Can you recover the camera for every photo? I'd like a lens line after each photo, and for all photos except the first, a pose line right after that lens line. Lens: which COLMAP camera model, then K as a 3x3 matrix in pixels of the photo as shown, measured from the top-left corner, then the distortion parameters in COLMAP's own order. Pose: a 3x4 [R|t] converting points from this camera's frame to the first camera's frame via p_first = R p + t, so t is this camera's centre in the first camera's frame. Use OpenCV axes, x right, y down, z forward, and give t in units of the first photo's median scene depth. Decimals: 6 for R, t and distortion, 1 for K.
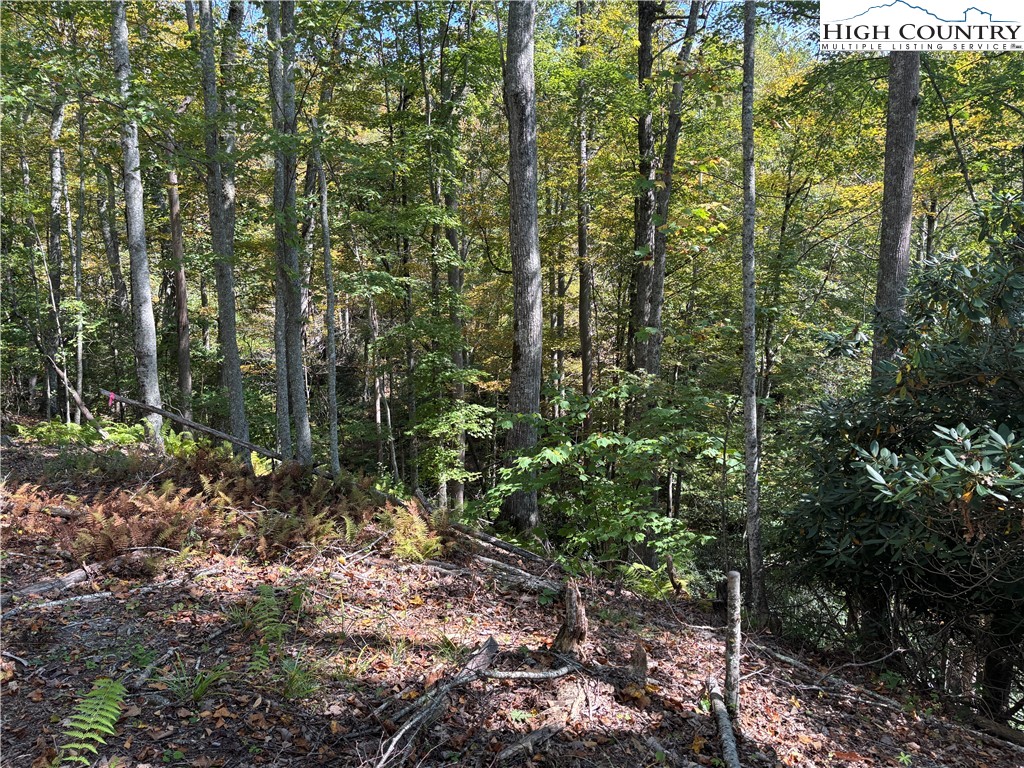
lens RADIAL K [[761.7, 0, 512.0], [0, 761.7, 384.0], [0, 0, 1]] dist [0.052102, -0.053365]
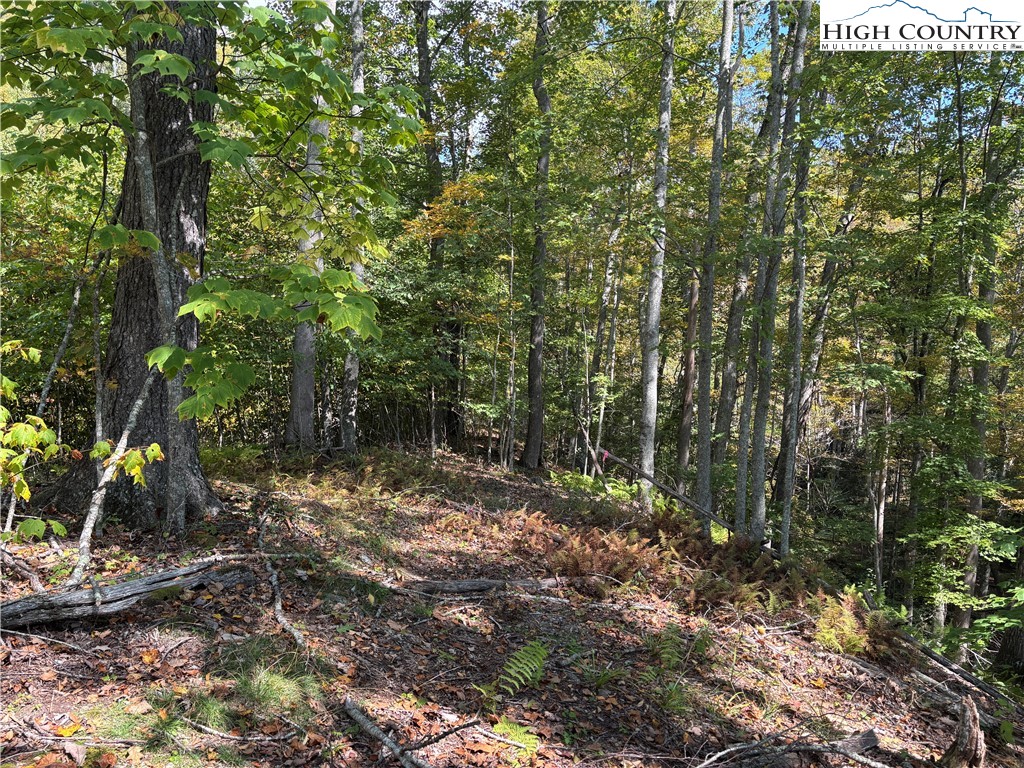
lens RADIAL K [[762.1, 0, 514.4], [0, 762.1, 391.4], [0, 0, 1]] dist [0.049826, -0.052044]
pose [[0.794345, 0.072630, -0.603110, 0.102020], [-0.134360, 0.989243, -0.057834, 0.008593], [0.592422, 0.126974, 0.795559, -0.074890]]
